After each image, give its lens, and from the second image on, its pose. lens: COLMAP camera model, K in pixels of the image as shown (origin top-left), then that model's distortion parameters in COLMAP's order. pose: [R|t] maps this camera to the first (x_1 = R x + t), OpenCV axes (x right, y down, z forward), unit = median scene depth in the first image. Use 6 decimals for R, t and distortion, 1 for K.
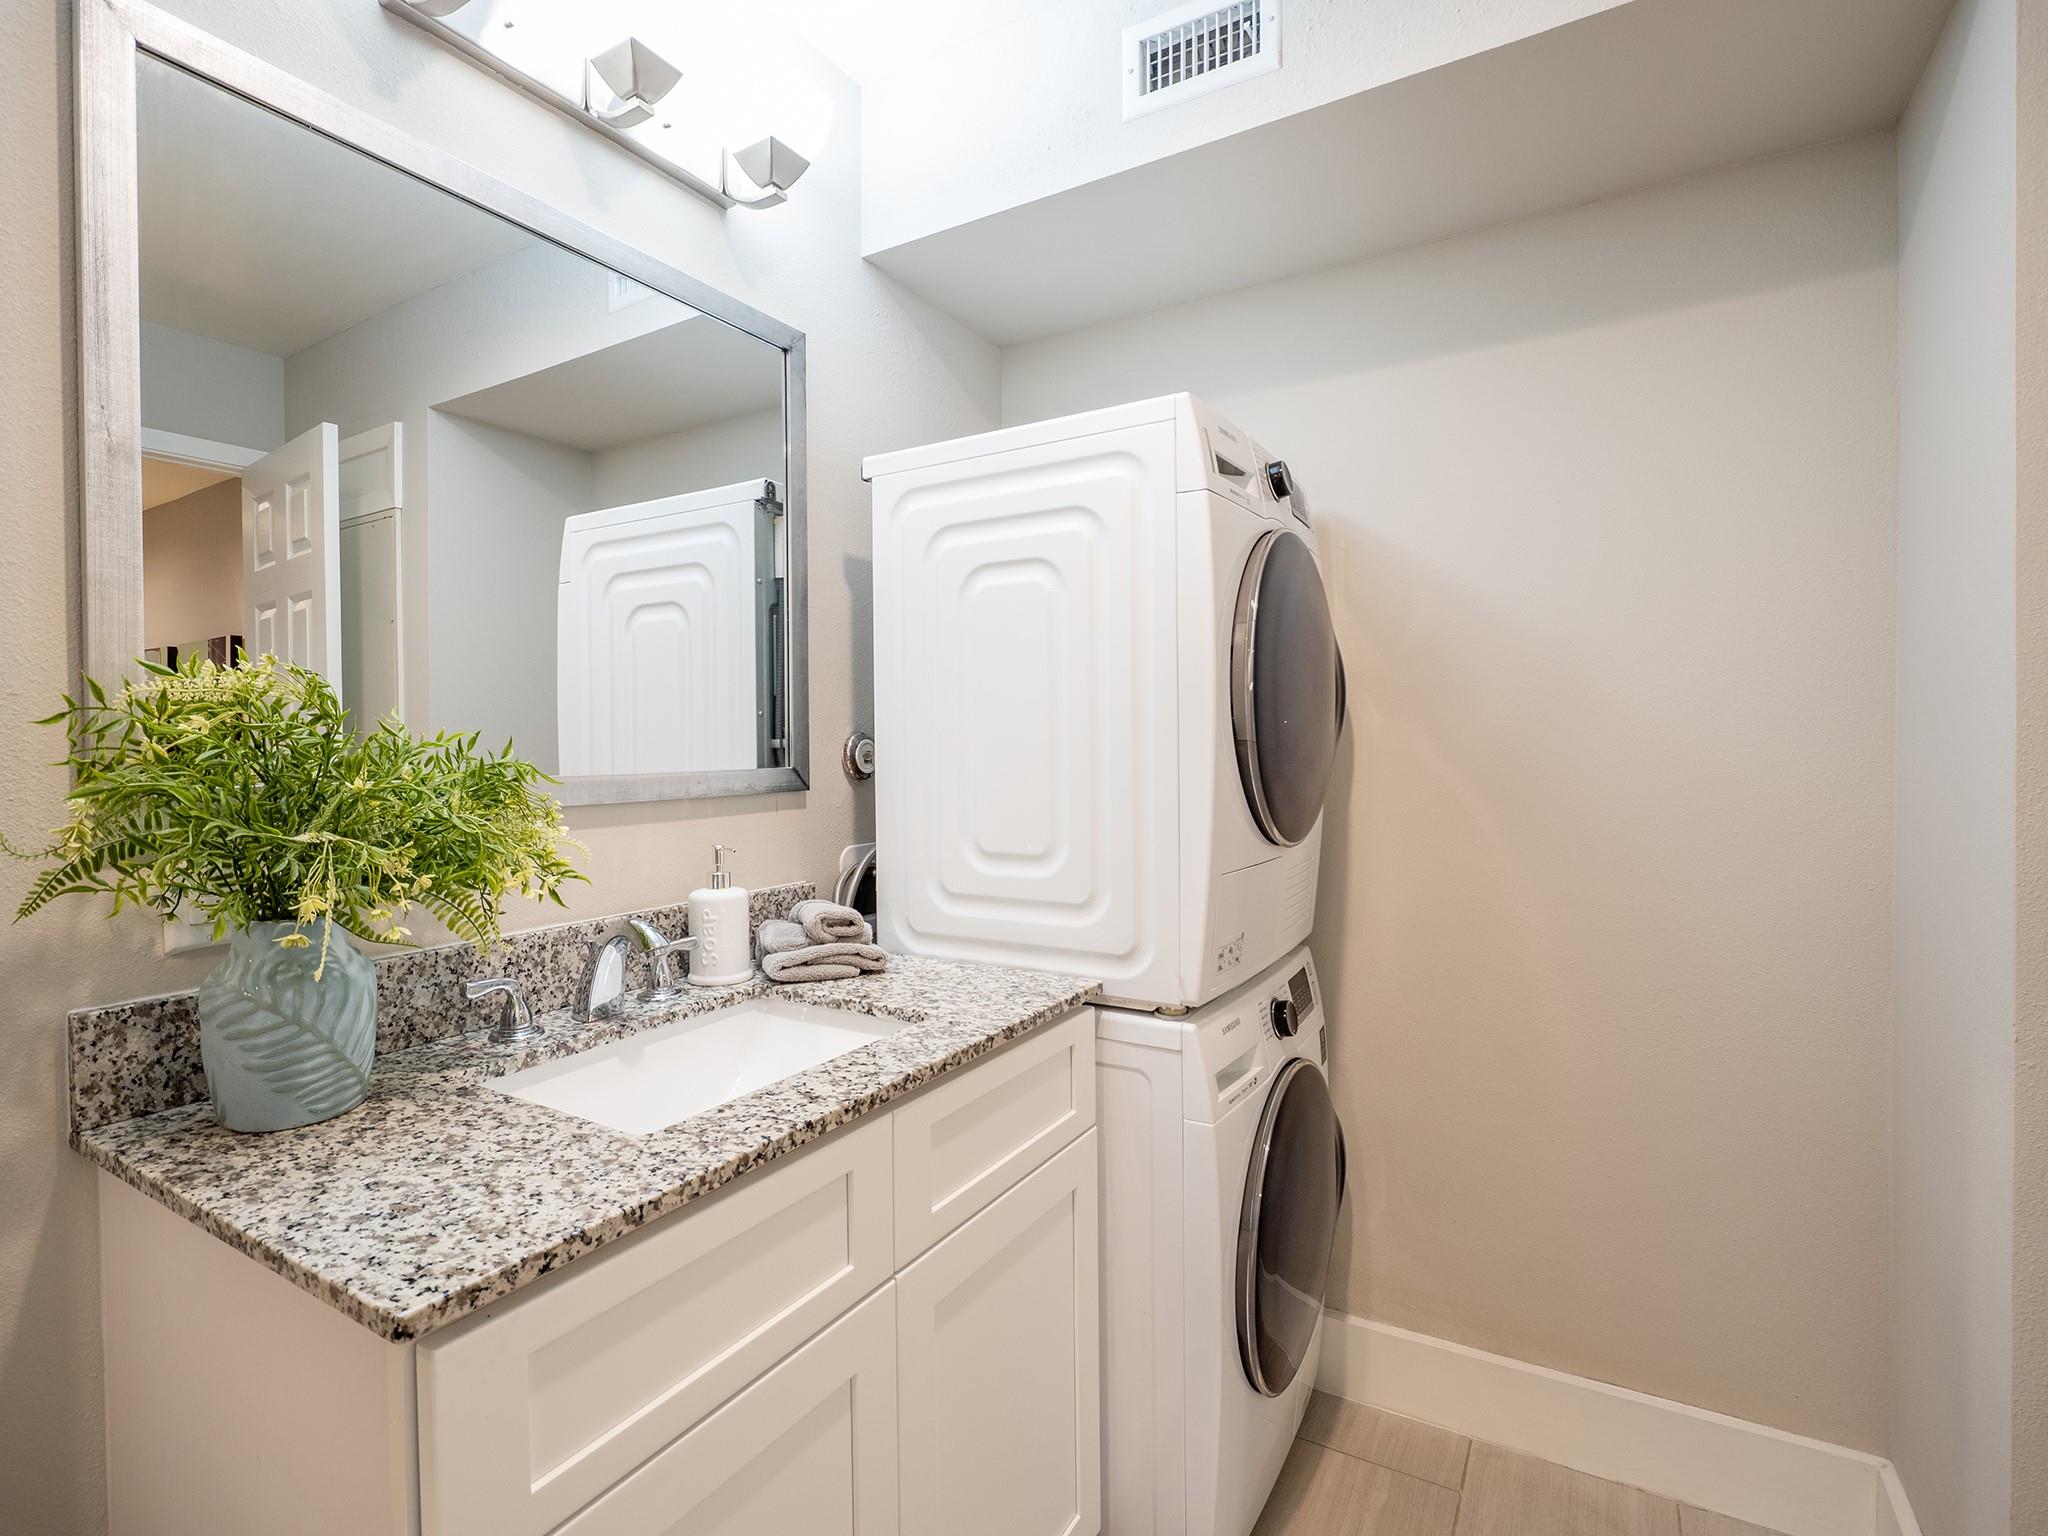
lens RADIAL K [[976.3, 0, 1030.7], [0, 976.3, 758.7], [0, 0, 1]] dist [-0.010773, -0.000471]
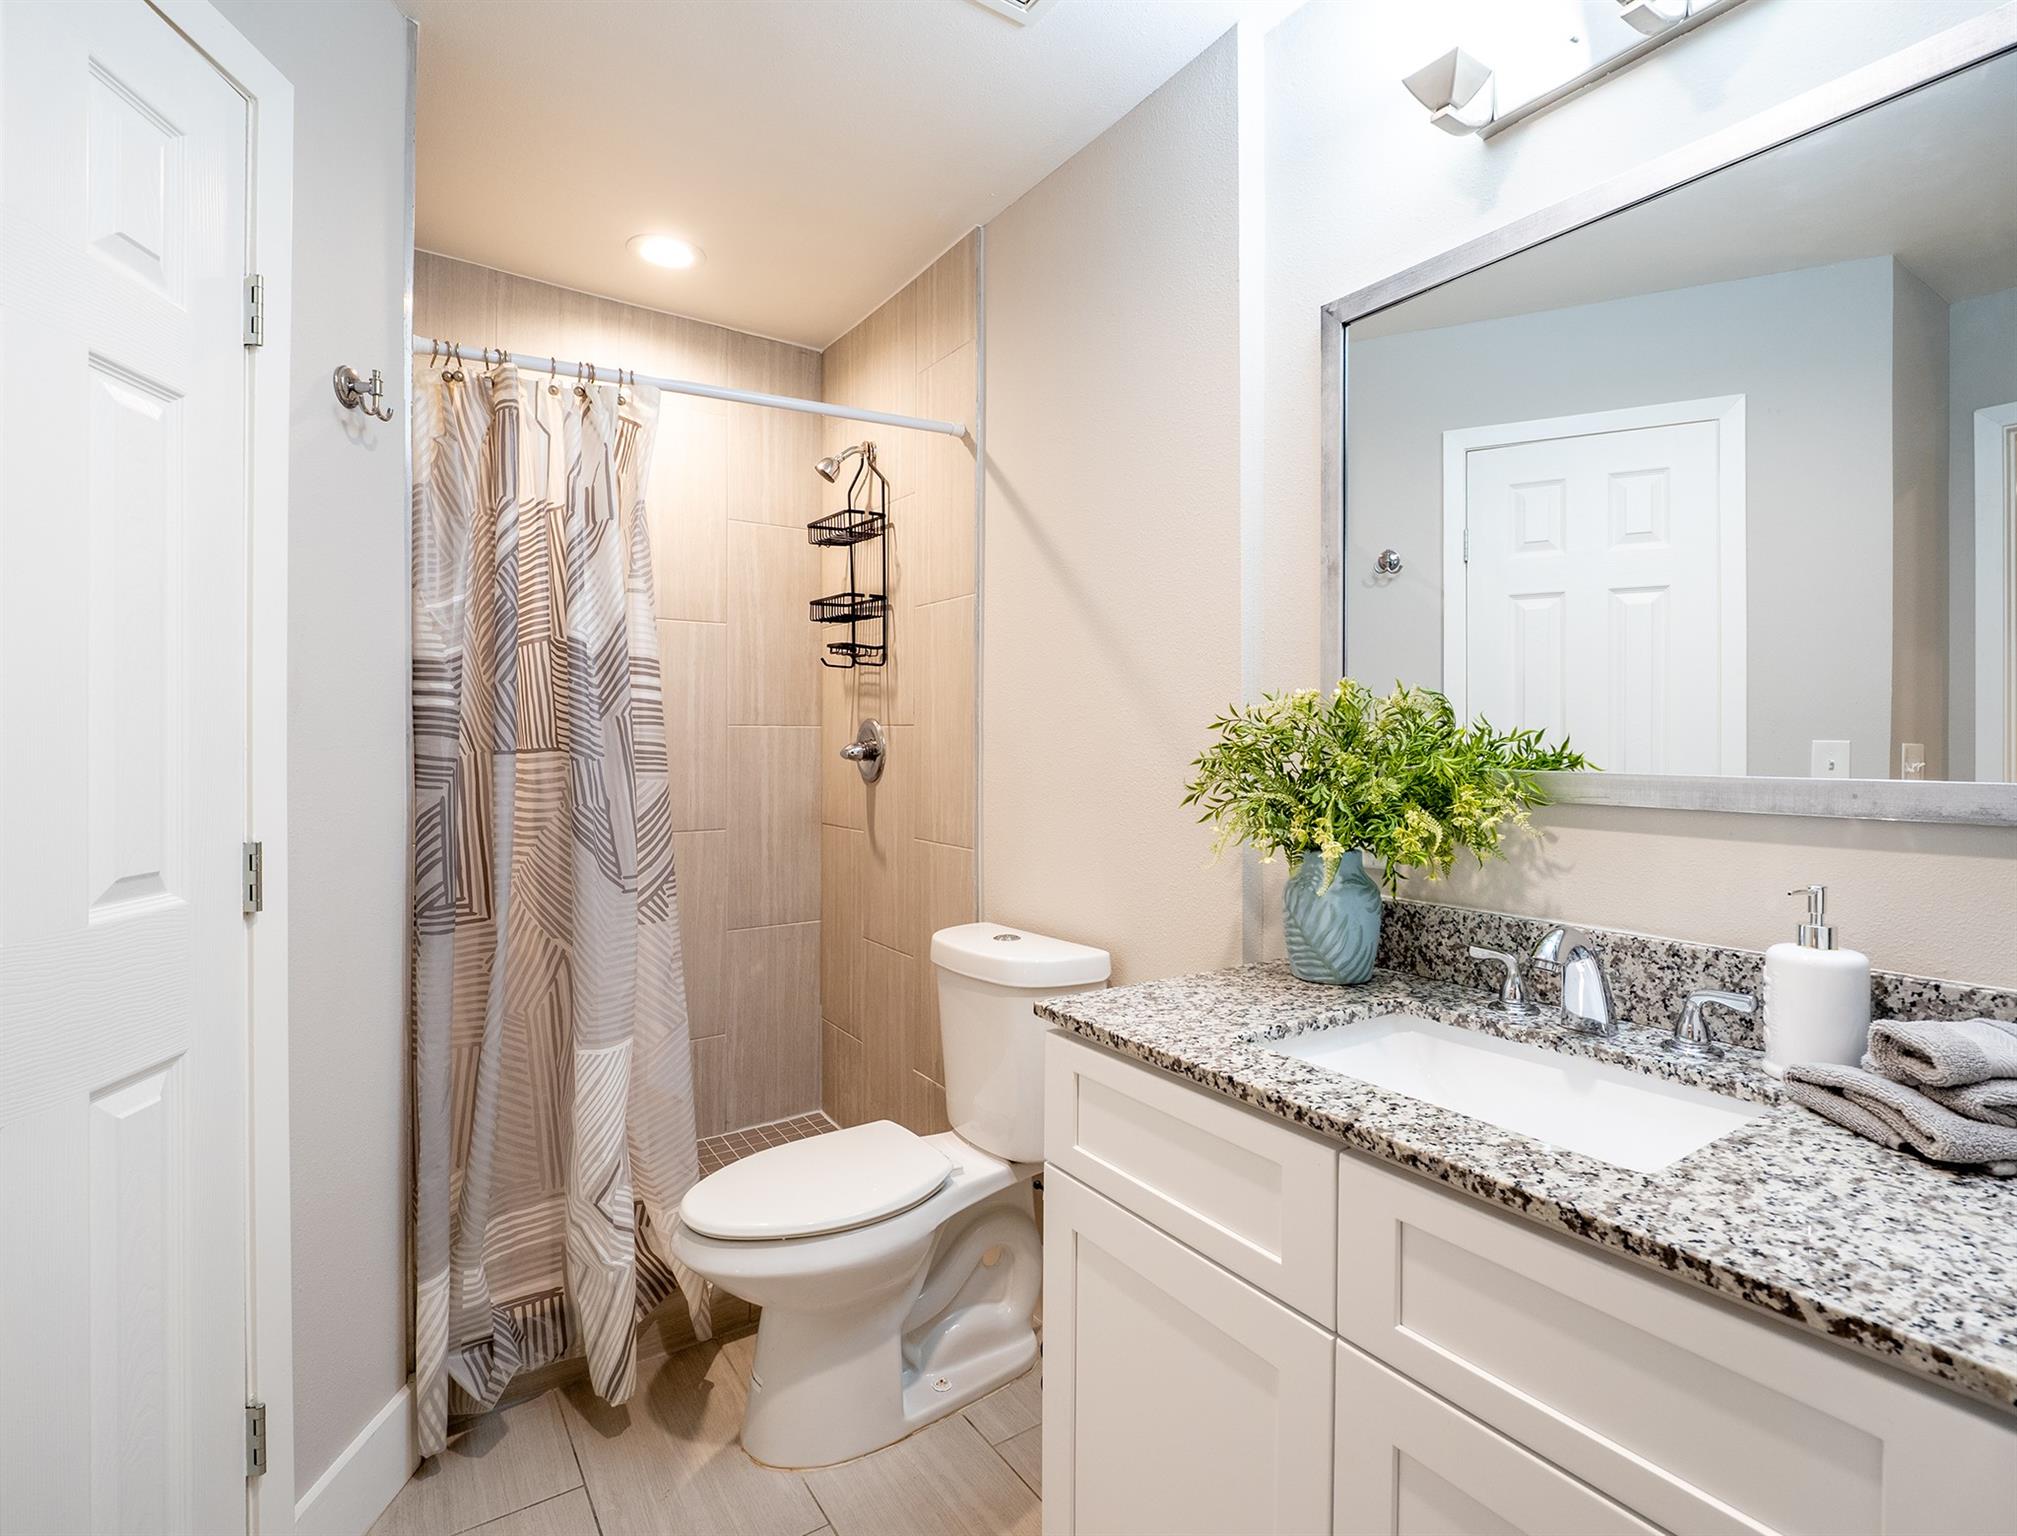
lens RADIAL K [[982.8, 0, 1014.6], [0, 982.8, 753.0], [0, 0, 1]] dist [-0.001514, -0.000400]
pose [[-0.428961, 0.018392, -0.903136, 0.719461], [-0.013744, 0.999544, 0.026883, -0.022483], [0.903219, 0.023945, -0.428512, 1.005221]]
